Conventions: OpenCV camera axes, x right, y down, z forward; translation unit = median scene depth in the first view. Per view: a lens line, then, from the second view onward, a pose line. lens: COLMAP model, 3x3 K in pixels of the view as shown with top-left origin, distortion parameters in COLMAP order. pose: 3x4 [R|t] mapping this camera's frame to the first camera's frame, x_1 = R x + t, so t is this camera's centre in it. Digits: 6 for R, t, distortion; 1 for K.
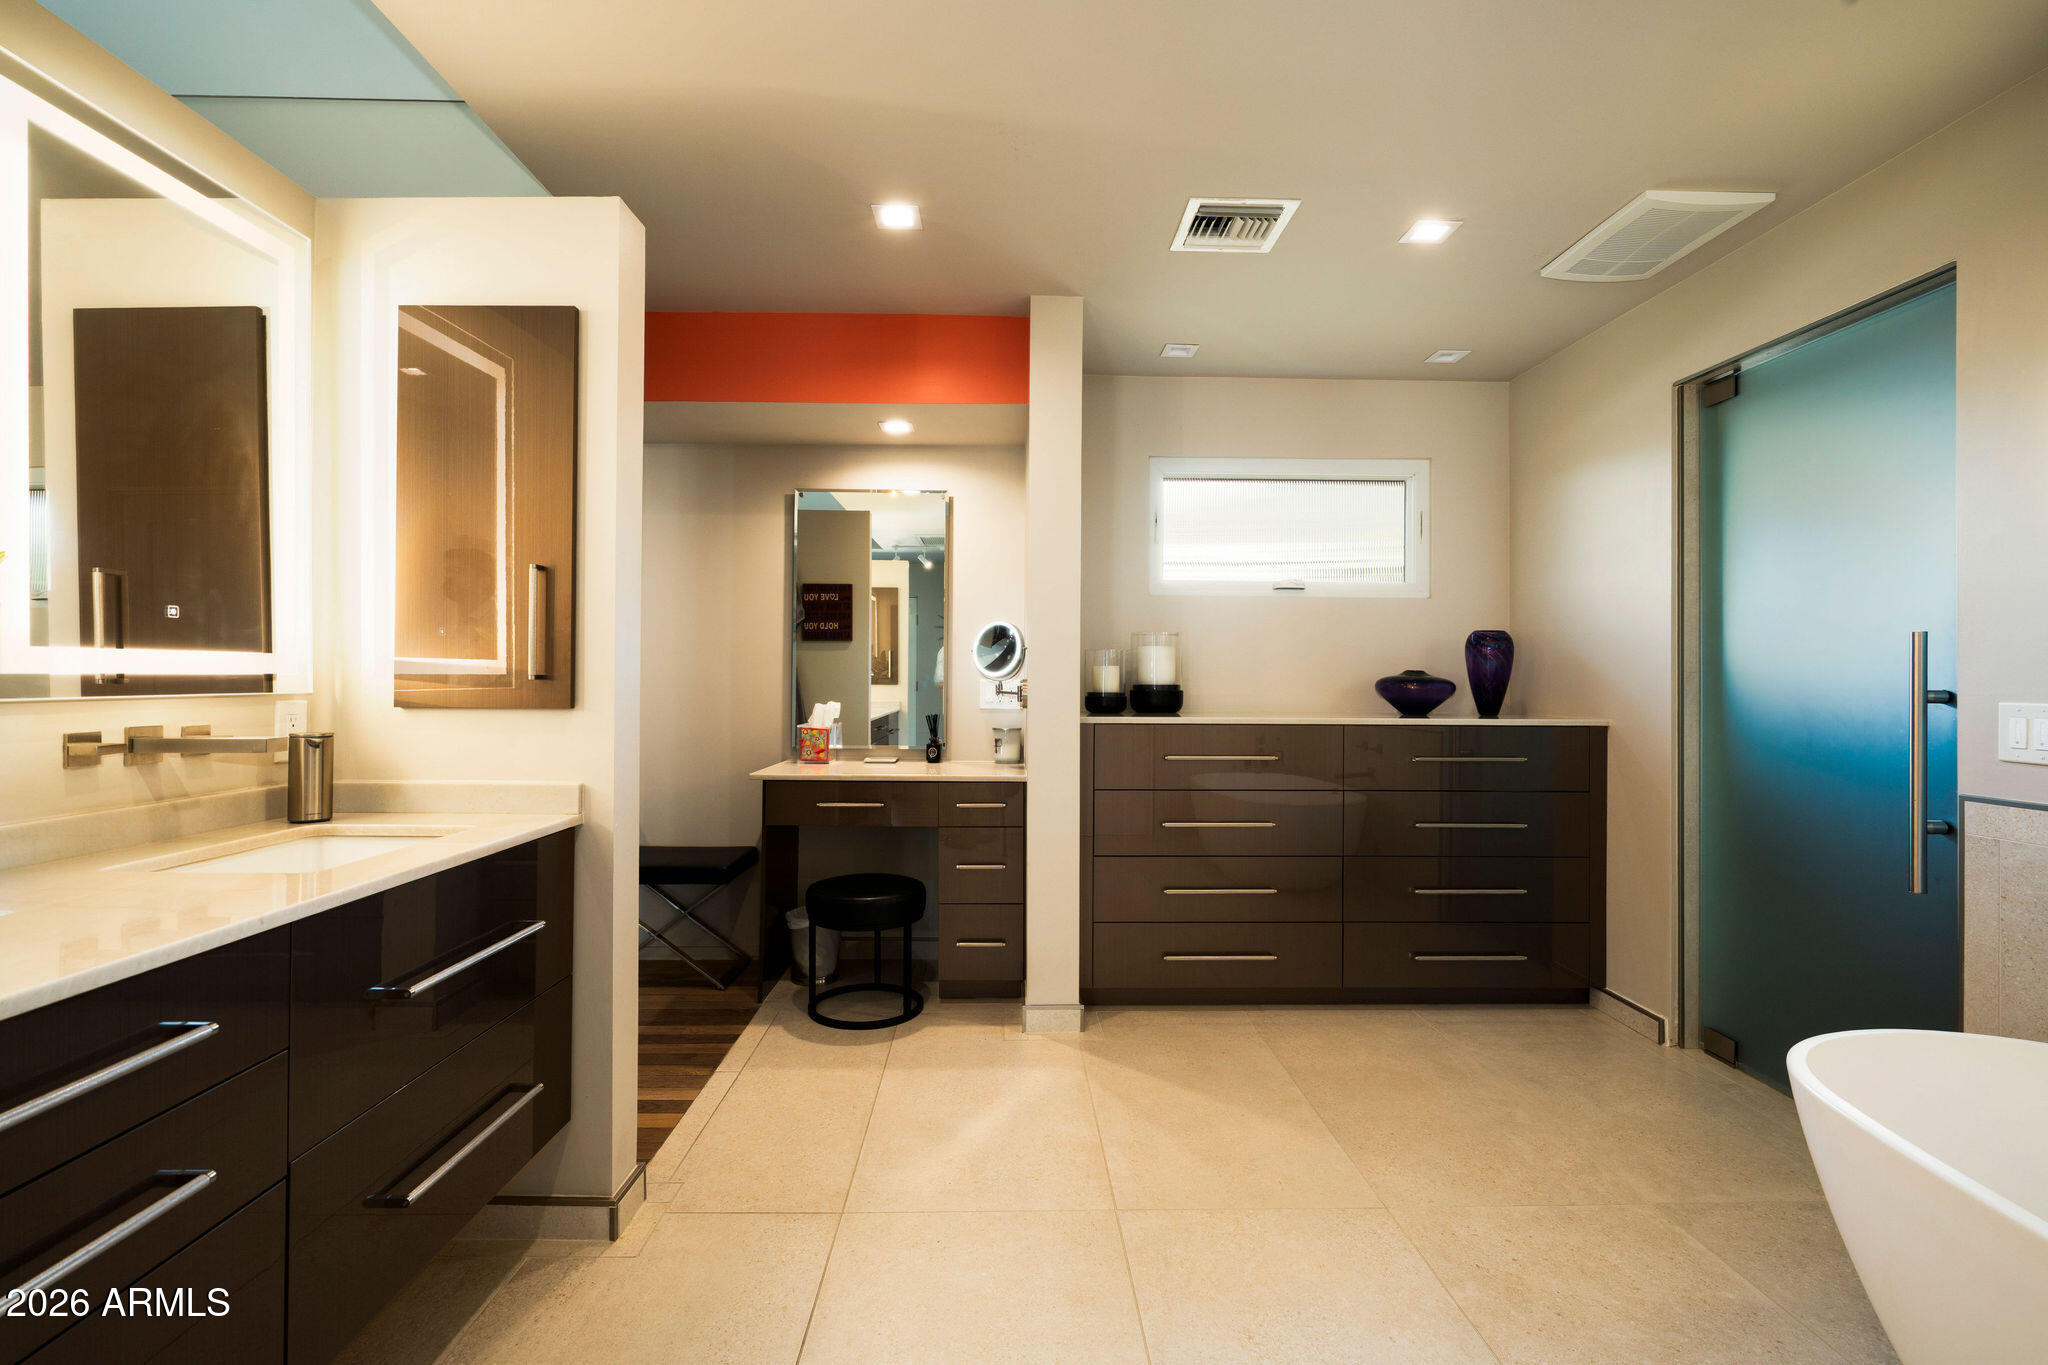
lens RADIAL K [[928.8, 0, 1019.8], [0, 928.8, 673.4], [0, 0, 1]] dist [-0.003945, 0.000043]
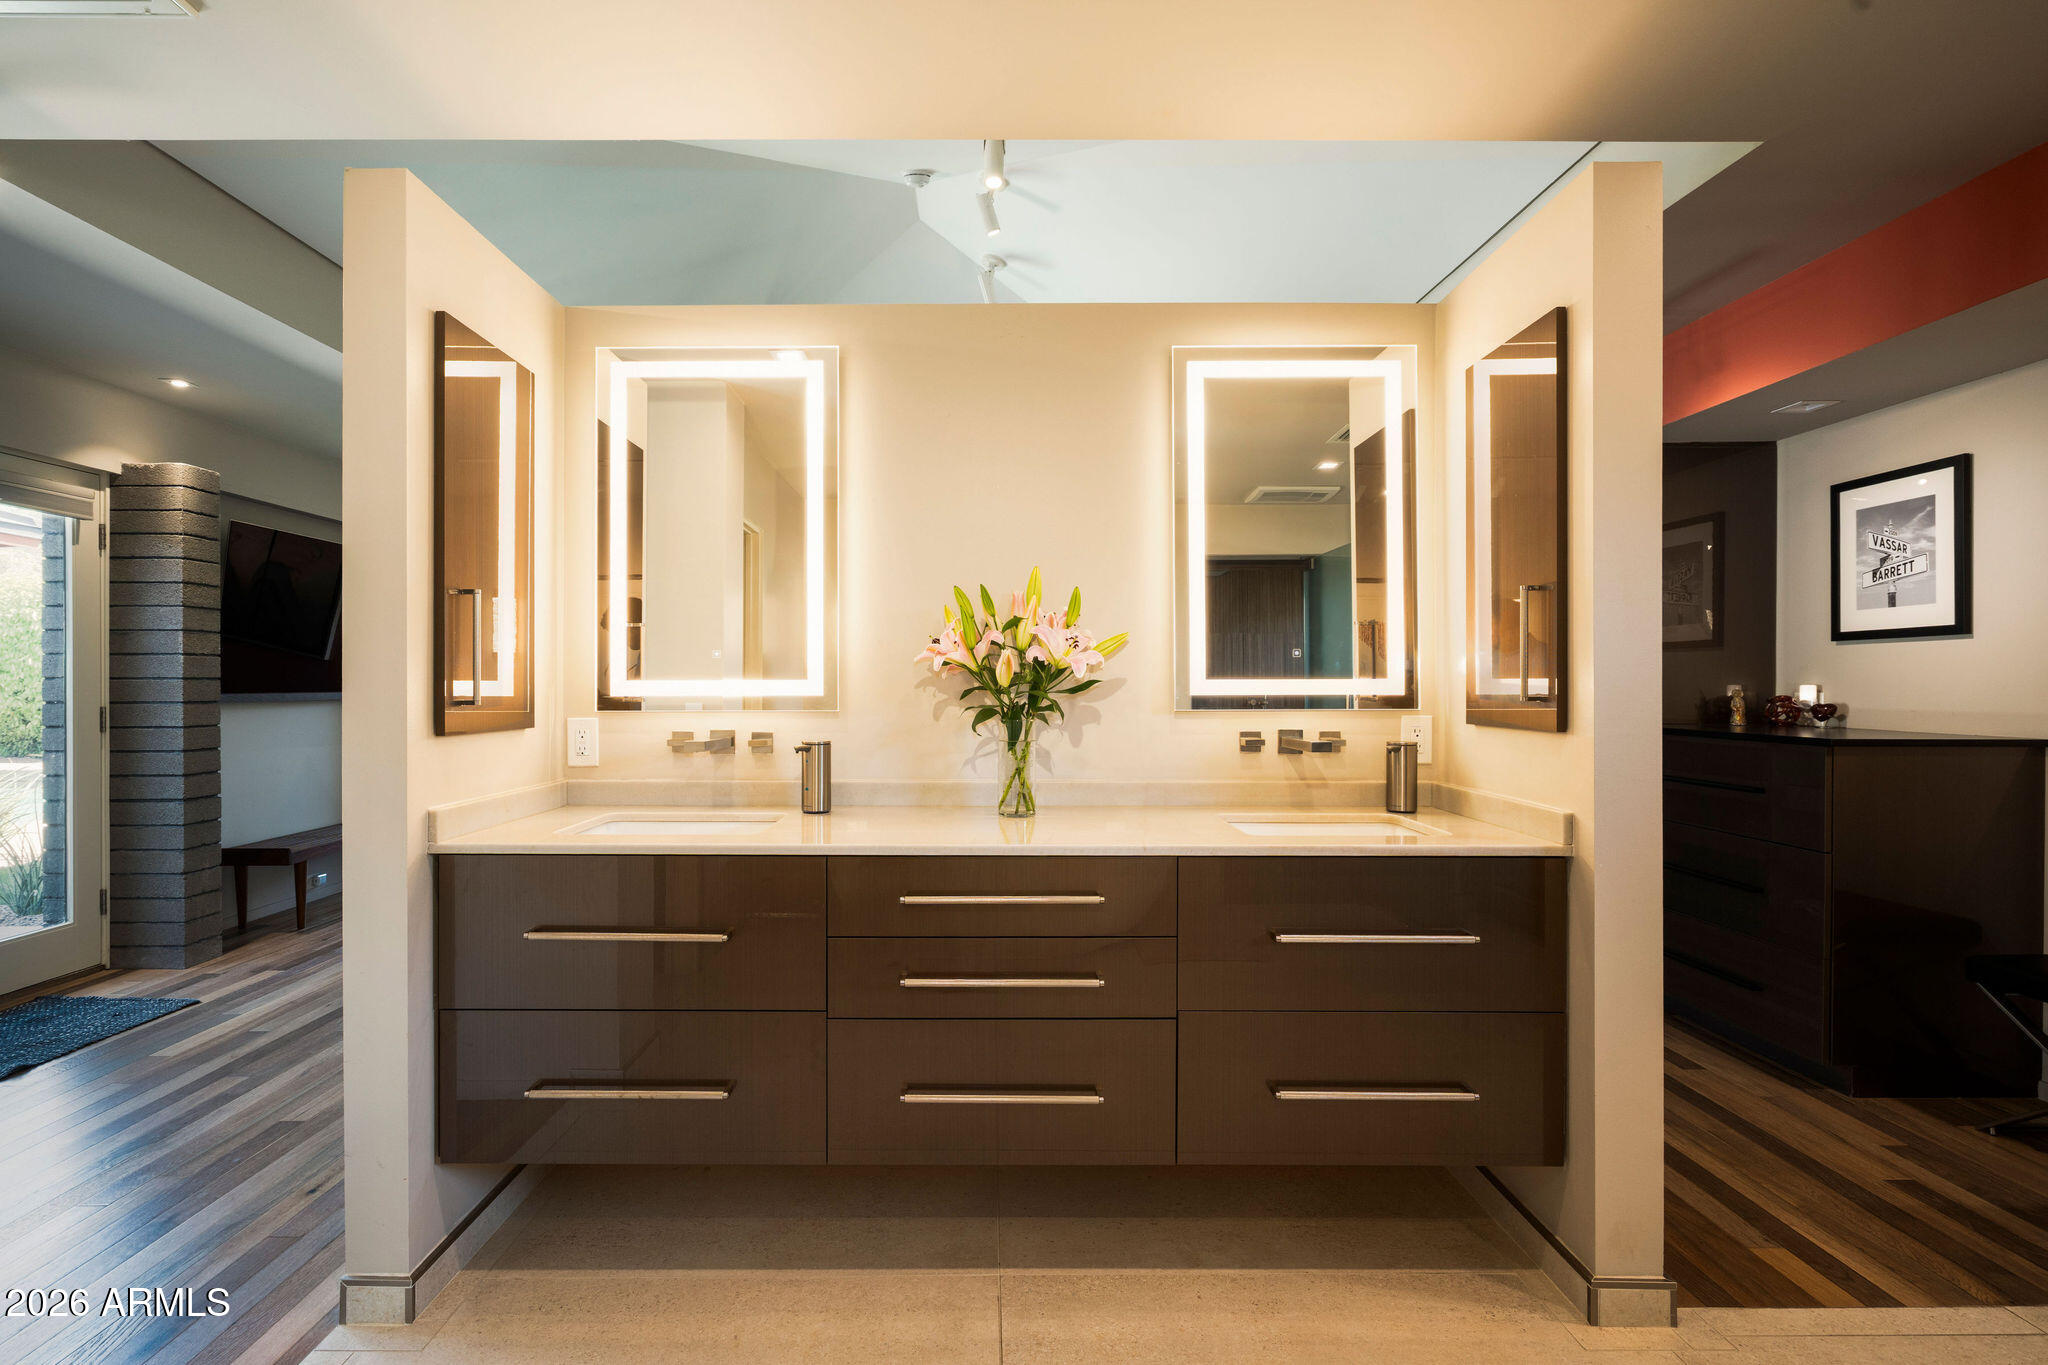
lens RADIAL K [[928.8, 0, 1017.6], [0, 928.8, 694.3], [0, 0, 1]] dist [-0.003945, 0.000043]
pose [[-0.019946, -0.000301, -0.999801, 0.501369], [0.003138, 0.999995, -0.000363, -0.001717], [0.999796, -0.003145, -0.019945, 0.491525]]
